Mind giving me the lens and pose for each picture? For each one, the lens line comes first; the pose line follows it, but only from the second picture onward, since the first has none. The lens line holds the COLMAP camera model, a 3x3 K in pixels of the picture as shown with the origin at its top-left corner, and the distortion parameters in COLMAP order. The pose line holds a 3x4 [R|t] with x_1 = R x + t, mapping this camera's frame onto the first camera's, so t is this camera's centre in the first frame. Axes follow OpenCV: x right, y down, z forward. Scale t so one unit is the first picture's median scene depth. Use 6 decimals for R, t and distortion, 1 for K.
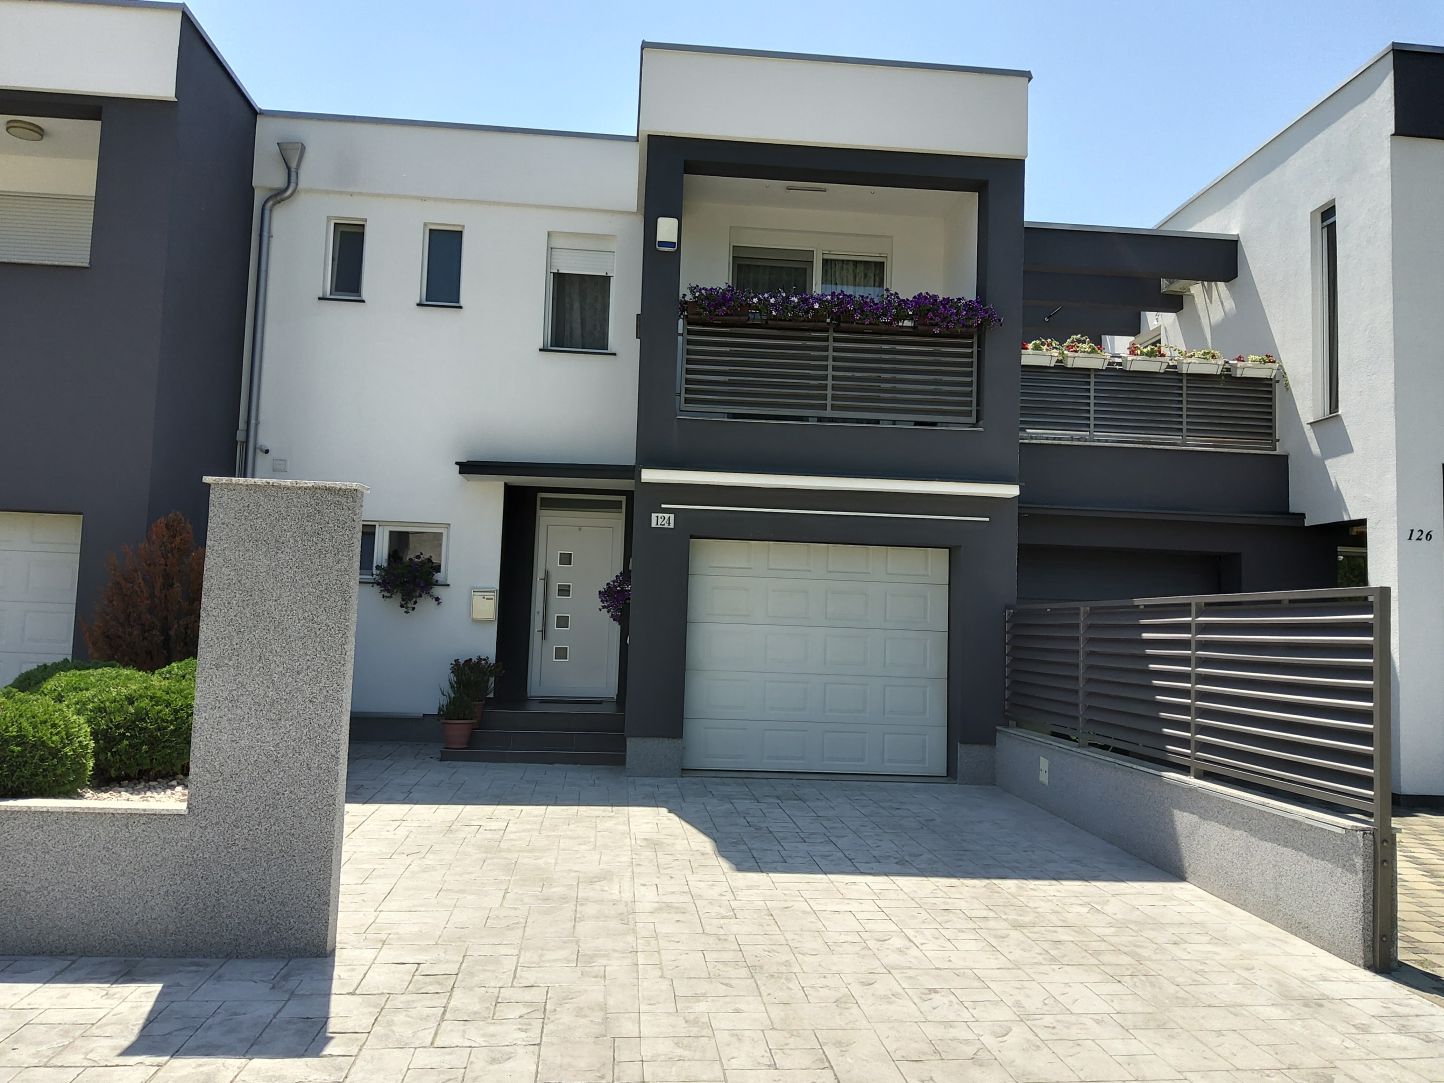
lens RADIAL K [[1084.0, 0, 716.4], [0, 1084.0, 540.8], [0, 0, 1]] dist [0.076607, -0.073734]
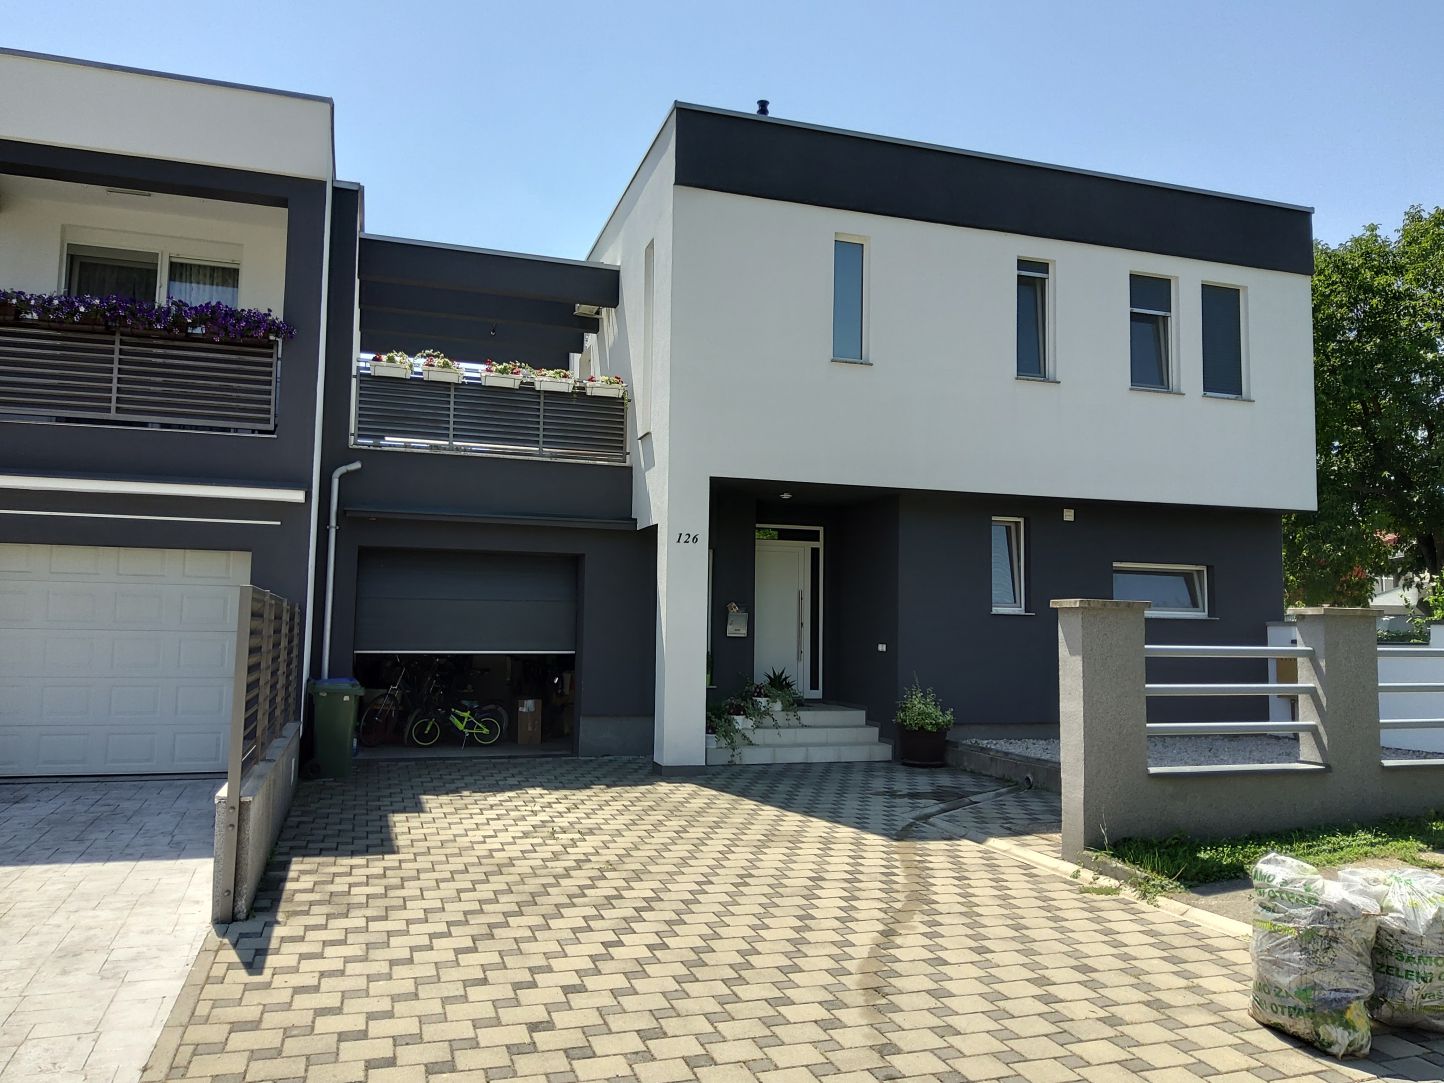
lens RADIAL K [[1084.0, 0, 727.2], [0, 1084.0, 539.8], [0, 0, 1]] dist [0.076607, -0.073734]
pose [[0.977173, 0.000522, 0.212444, 0.385937], [0.000268, 0.999993, -0.003690, 0.000420], [-0.212444, 0.003662, 0.977166, -0.099021]]
